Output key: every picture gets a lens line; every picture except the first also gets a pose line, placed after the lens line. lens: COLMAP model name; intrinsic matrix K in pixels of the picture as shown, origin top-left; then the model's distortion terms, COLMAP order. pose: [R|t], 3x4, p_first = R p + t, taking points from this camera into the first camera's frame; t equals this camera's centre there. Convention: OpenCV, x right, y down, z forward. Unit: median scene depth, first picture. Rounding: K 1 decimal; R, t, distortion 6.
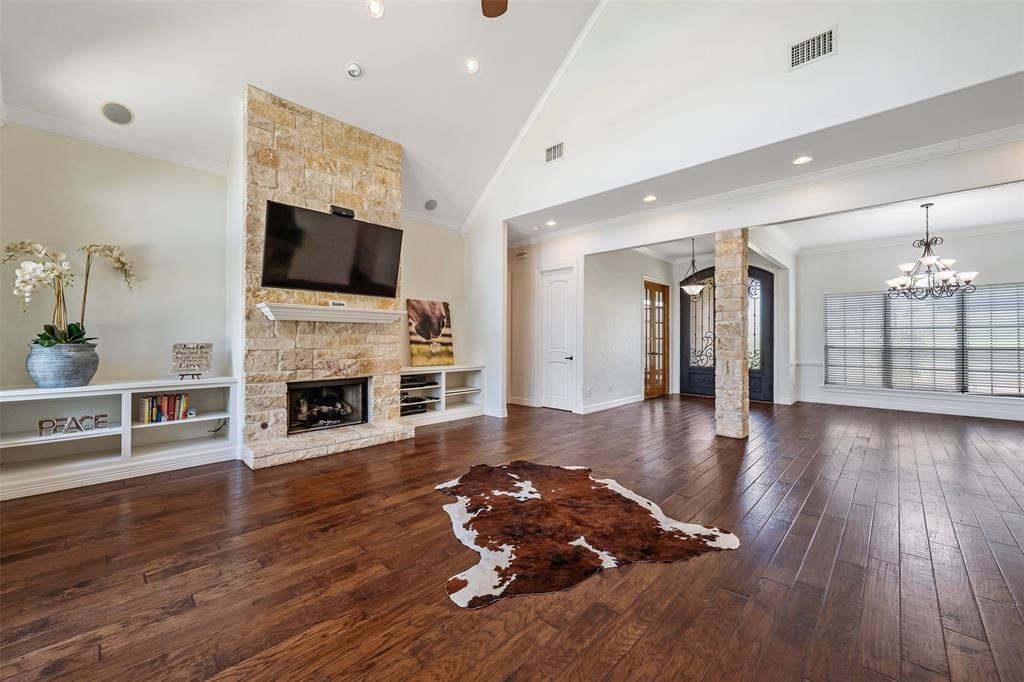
lens RADIAL K [[405.8, 0, 509.5], [0, 405.8, 340.0], [0, 0, 1]] dist [-0.000273, 0.000122]
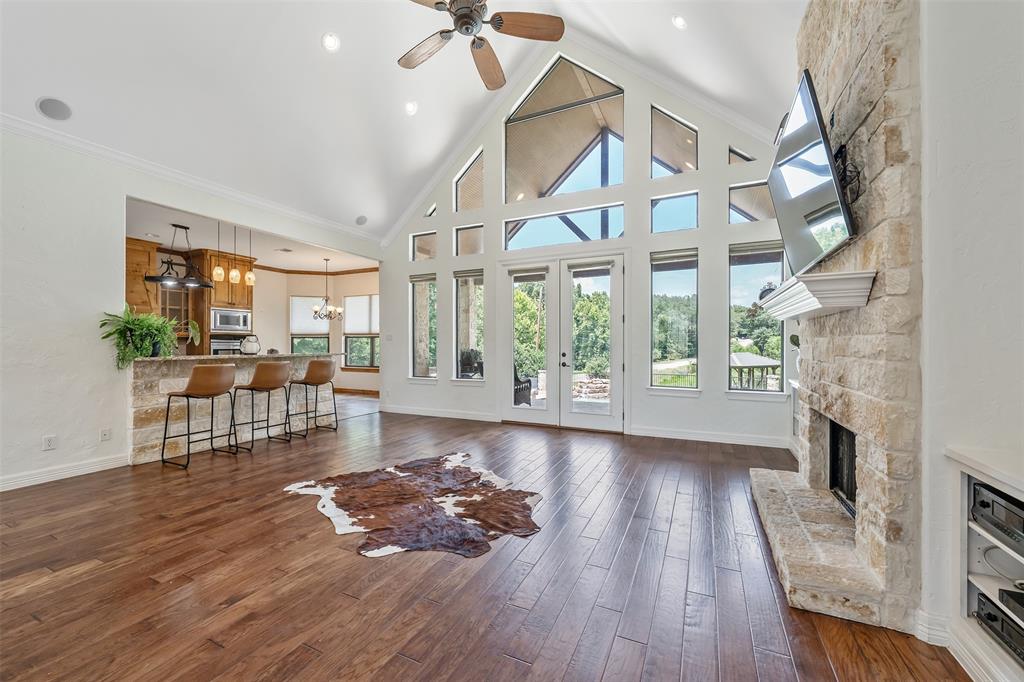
lens RADIAL K [[405.8, 0, 511.0], [0, 405.8, 340.7], [0, 0, 1]] dist [-0.000273, 0.000122]
pose [[-0.951375, -0.003705, -0.308014, 0.186096], [-0.003264, 0.999993, -0.001947, -0.008630], [0.308019, -0.000847, -0.951380, 1.841292]]
